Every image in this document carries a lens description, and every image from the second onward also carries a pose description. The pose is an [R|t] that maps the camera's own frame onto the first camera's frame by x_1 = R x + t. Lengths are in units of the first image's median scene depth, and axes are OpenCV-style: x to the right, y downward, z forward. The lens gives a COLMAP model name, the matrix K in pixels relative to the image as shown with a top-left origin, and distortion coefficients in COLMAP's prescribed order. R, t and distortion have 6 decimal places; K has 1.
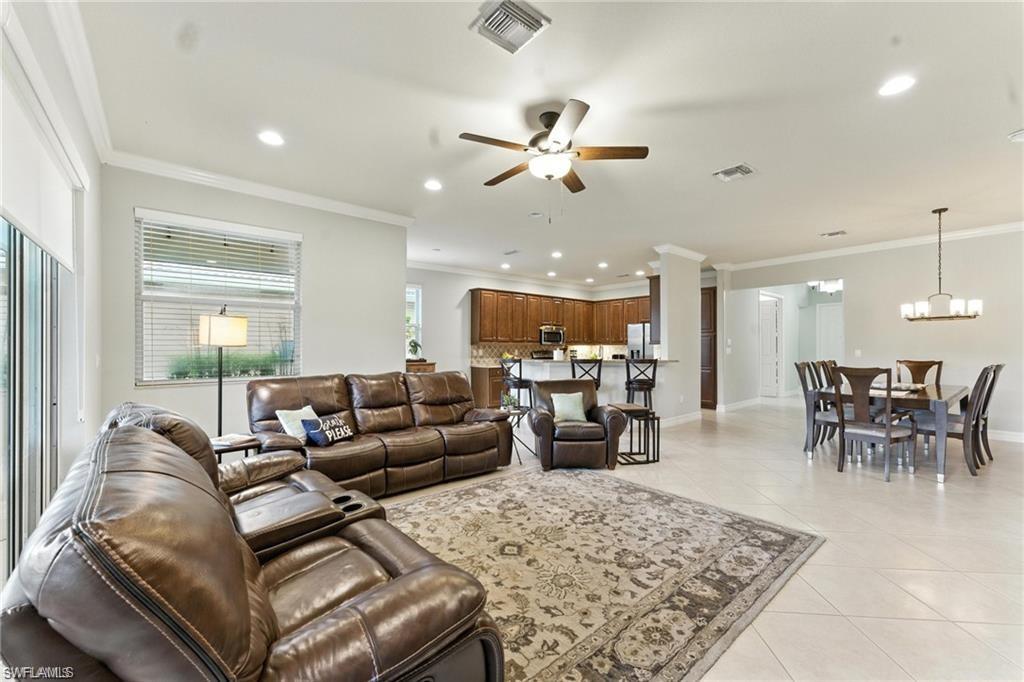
lens RADIAL K [[415.0, 0, 517.7], [0, 415.0, 347.7], [0, 0, 1]] dist [0.003563, 0.002084]
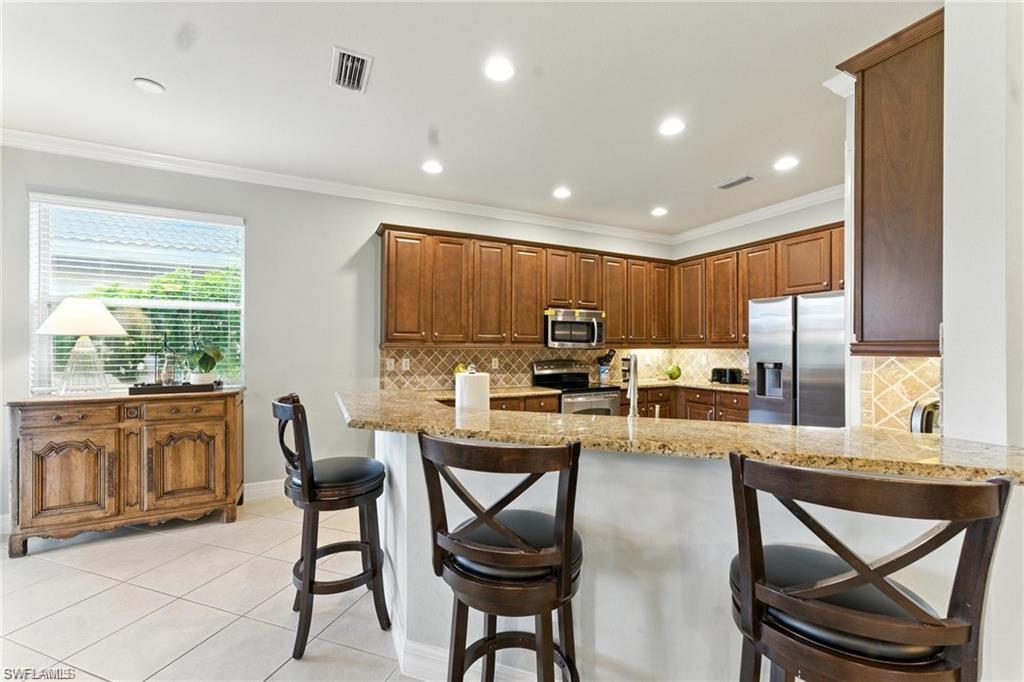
lens RADIAL K [[415.0, 0, 511.7], [0, 415.0, 345.0], [0, 0, 1]] dist [0.003563, 0.002084]
pose [[0.966072, 0.000895, -0.258270, 0.139578], [-0.002027, 0.999989, -0.004117, -0.008374], [0.258263, 0.004500, 0.966064, 0.521176]]
